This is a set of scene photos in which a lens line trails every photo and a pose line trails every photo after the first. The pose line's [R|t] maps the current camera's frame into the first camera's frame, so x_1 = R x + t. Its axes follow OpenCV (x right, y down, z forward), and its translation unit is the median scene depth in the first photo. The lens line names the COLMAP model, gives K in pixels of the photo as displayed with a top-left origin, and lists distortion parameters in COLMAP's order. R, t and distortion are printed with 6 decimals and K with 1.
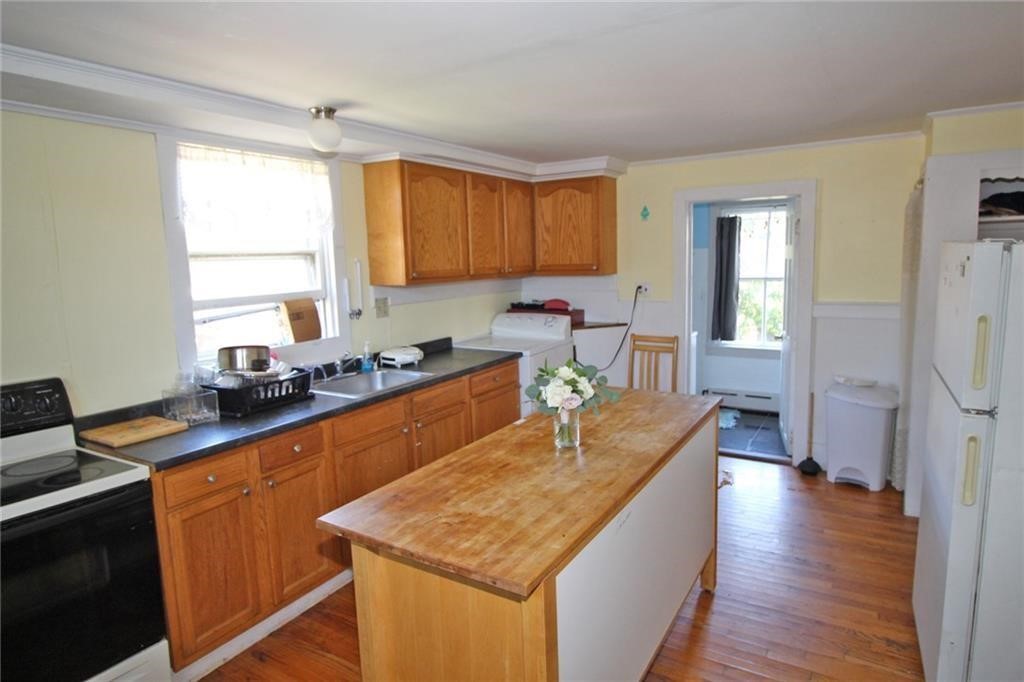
lens RADIAL K [[595.9, 0, 518.2], [0, 595.9, 335.7], [0, 0, 1]] dist [0.000611, 0.000246]
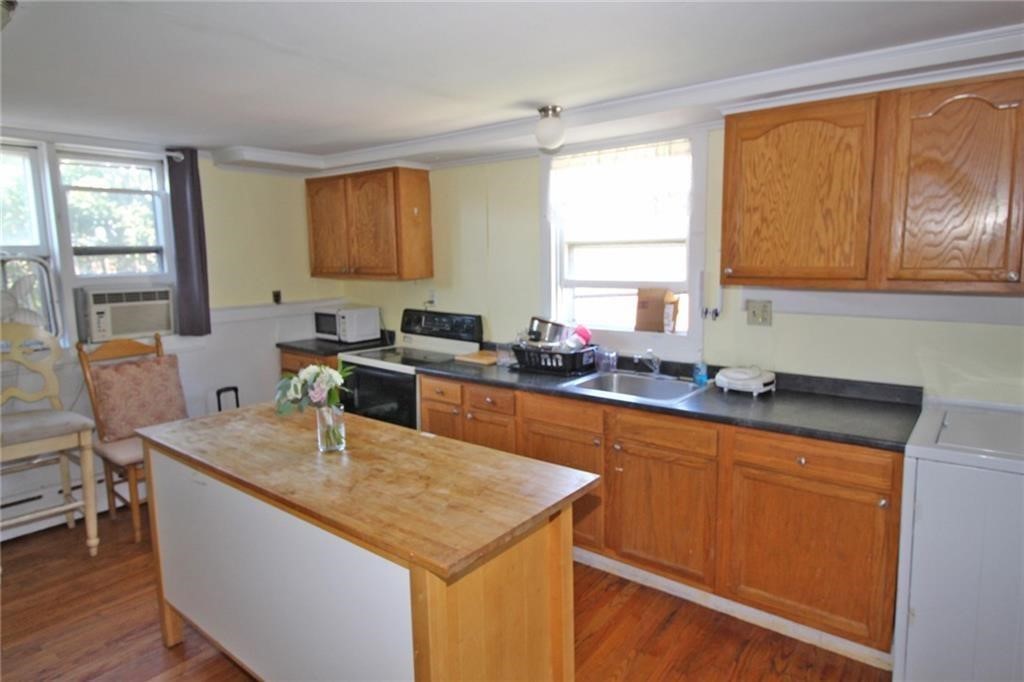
lens RADIAL K [[595.9, 0, 518.2], [0, 595.9, 335.7], [0, 0, 1]] dist [0.000611, 0.000246]
pose [[-0.110082, 0.168388, -0.979555, 0.632617], [-0.113818, 0.976925, 0.180727, -0.137615], [0.987384, 0.131386, -0.088377, 0.880962]]
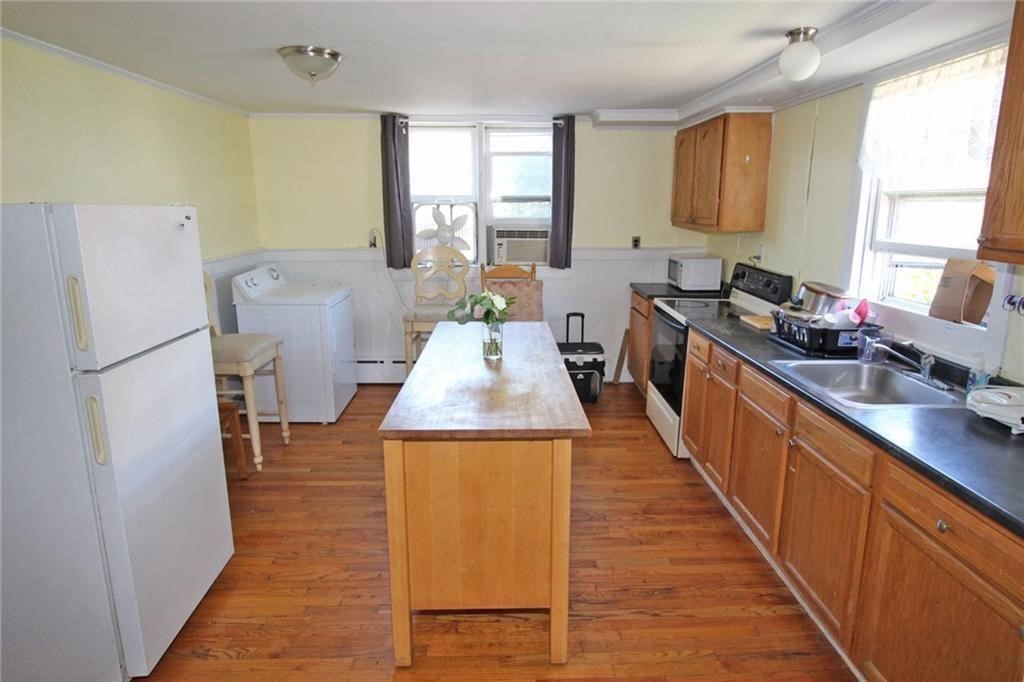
lens RADIAL K [[593.9, 0, 512.0], [0, 593.9, 341.0], [0, 0, 1]] dist [0.002850, -0.000244]
pose [[-0.839976, 0.150026, -0.521471, 0.451877], [-0.047815, 0.936816, 0.346539, -0.189343], [0.540512, 0.316019, -0.779730, 1.292034]]
